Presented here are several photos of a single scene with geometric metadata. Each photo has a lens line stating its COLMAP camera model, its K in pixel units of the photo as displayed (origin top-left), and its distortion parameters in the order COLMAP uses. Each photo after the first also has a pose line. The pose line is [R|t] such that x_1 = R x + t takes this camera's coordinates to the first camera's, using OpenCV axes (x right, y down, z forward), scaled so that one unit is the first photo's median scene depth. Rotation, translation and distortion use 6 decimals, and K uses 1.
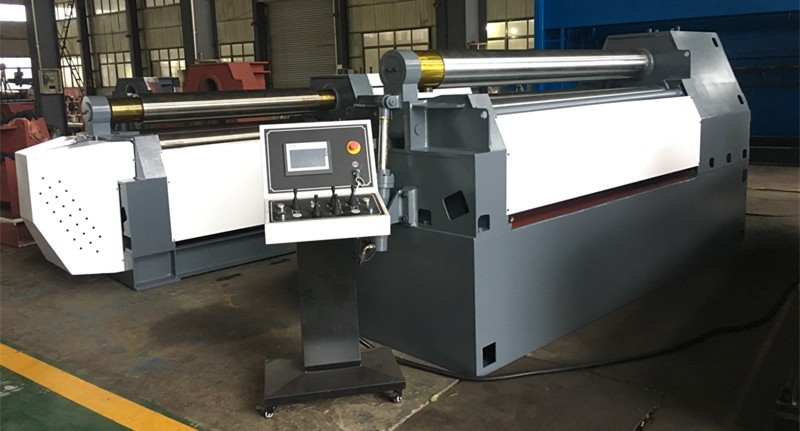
lens RADIAL K [[810.4, 0, 400.0], [0, 810.4, 215.5], [0, 0, 1]] dist [0.061052, -0.013043]
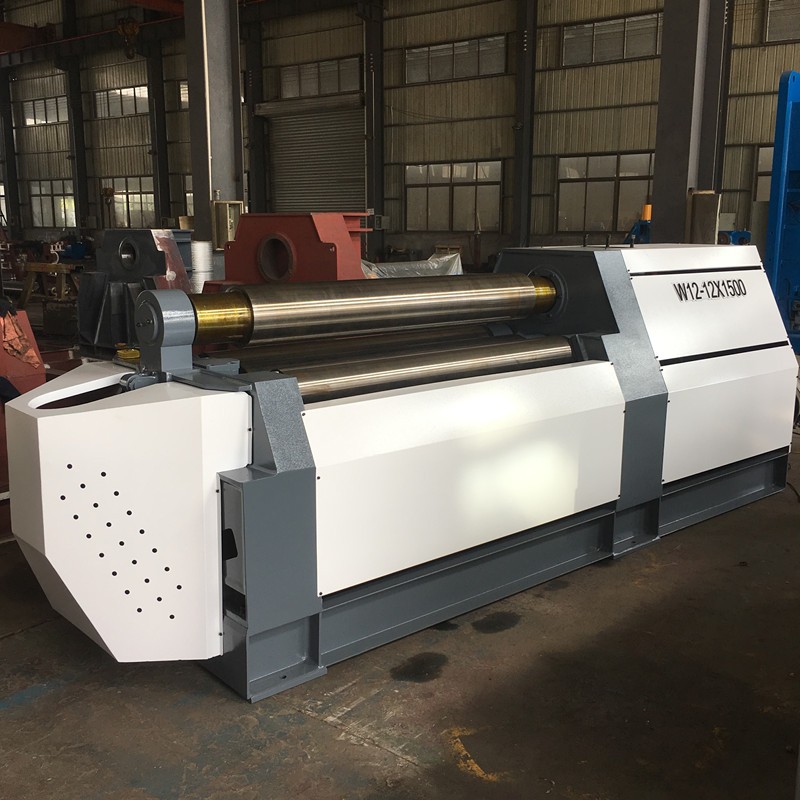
lens RADIAL K [[1087.0, 0, 400.8], [0, 1087.0, 466.0], [0, 0, 1]] dist [0.063800, -0.036688]
pose [[0.999155, 0.038366, -0.014717, -0.170741], [-0.037610, 0.998111, 0.048586, -0.060941], [0.016554, -0.047992, 0.998711, 0.269421]]
